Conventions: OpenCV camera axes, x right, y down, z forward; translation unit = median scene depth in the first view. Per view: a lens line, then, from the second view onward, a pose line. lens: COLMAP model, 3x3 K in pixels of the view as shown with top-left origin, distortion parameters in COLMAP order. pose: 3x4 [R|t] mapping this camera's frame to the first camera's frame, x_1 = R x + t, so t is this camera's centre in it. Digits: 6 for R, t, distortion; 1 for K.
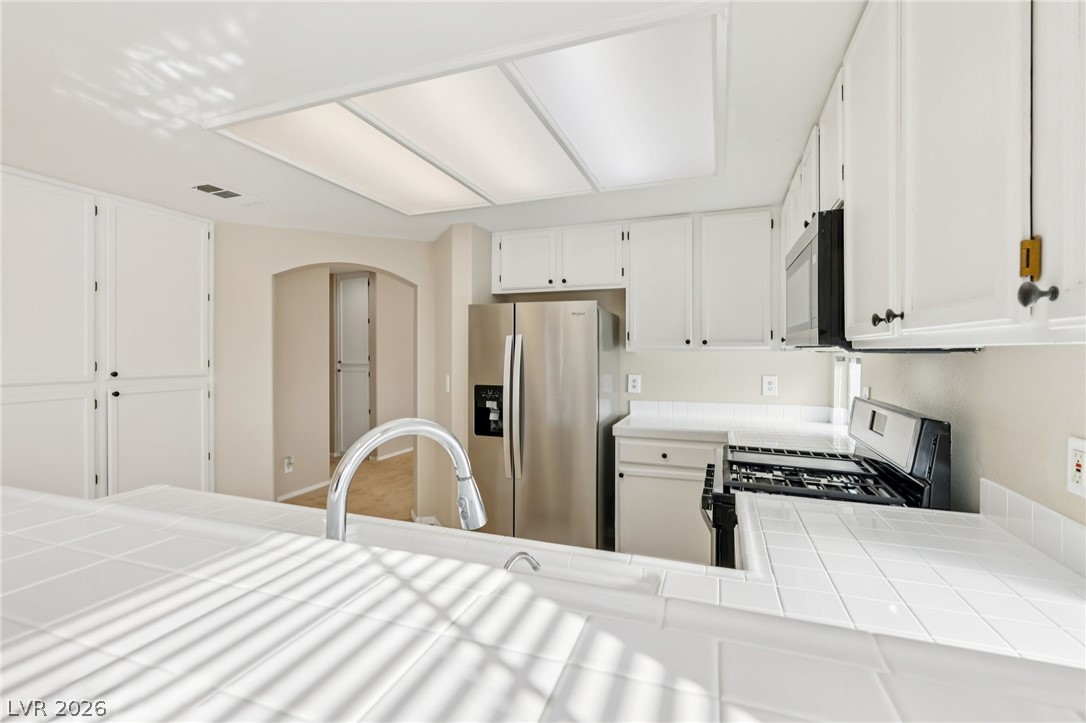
lens RADIAL K [[473.8, 0, 541.2], [0, 473.8, 353.1], [0, 0, 1]] dist [0.001933, -0.000323]
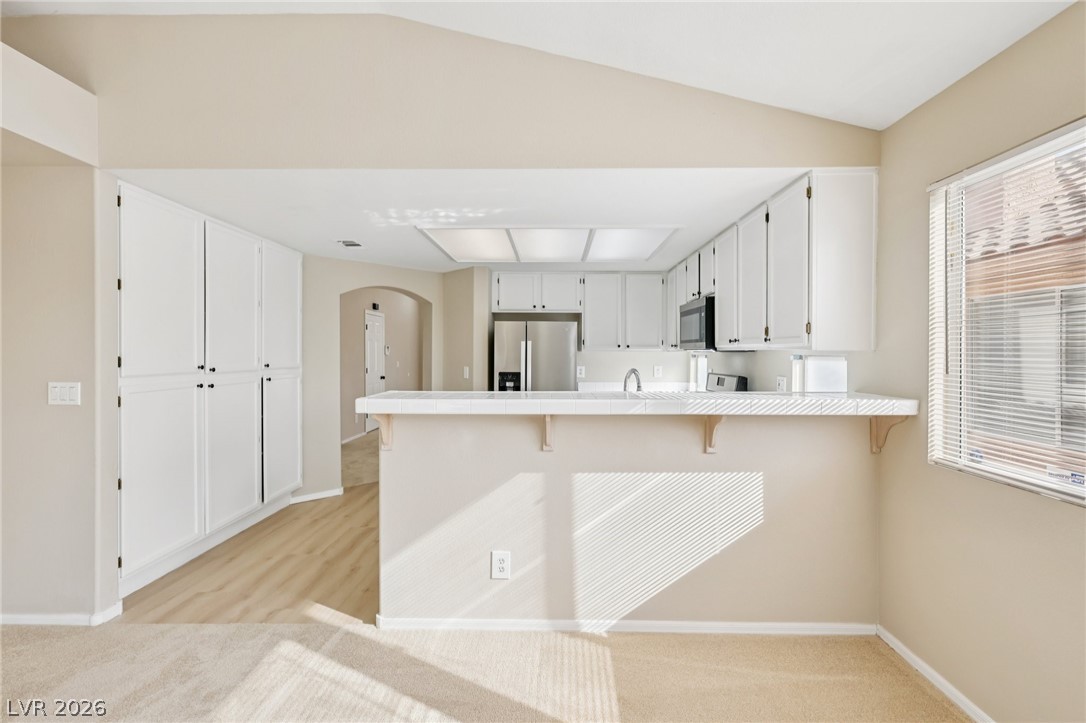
lens RADIAL K [[473.8, 0, 541.2], [0, 473.8, 356.0], [0, 0, 1]] dist [0.001933, -0.000323]
pose [[0.945564, 0.001247, 0.325435, -0.585739], [-0.002565, 0.999990, 0.003621, 0.007831], [-0.325427, -0.004258, 0.945558, -0.609279]]
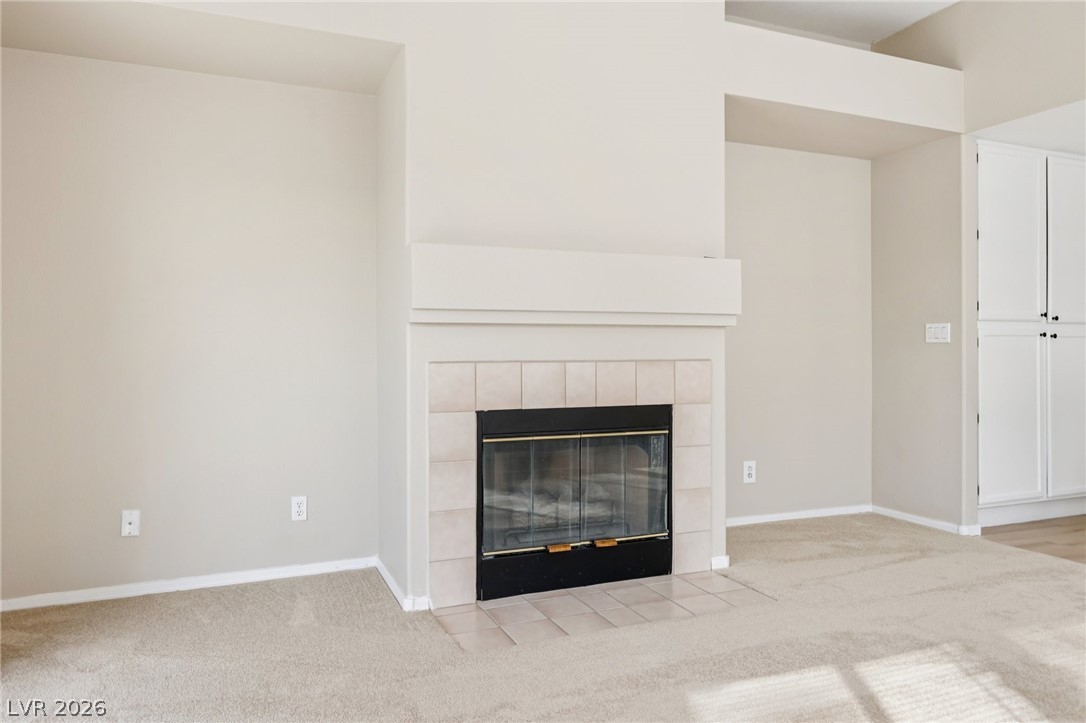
lens RADIAL K [[754.9, 0, 542.1], [0, 754.9, 349.6], [0, 0, 1]] dist [0.011660, -0.009595]
pose [[0.691111, -0.000268, -0.722748, -0.537706], [0.001643, 0.999998, 0.001199, 0.115993], [0.722746, -0.002016, 0.691110, -1.259210]]
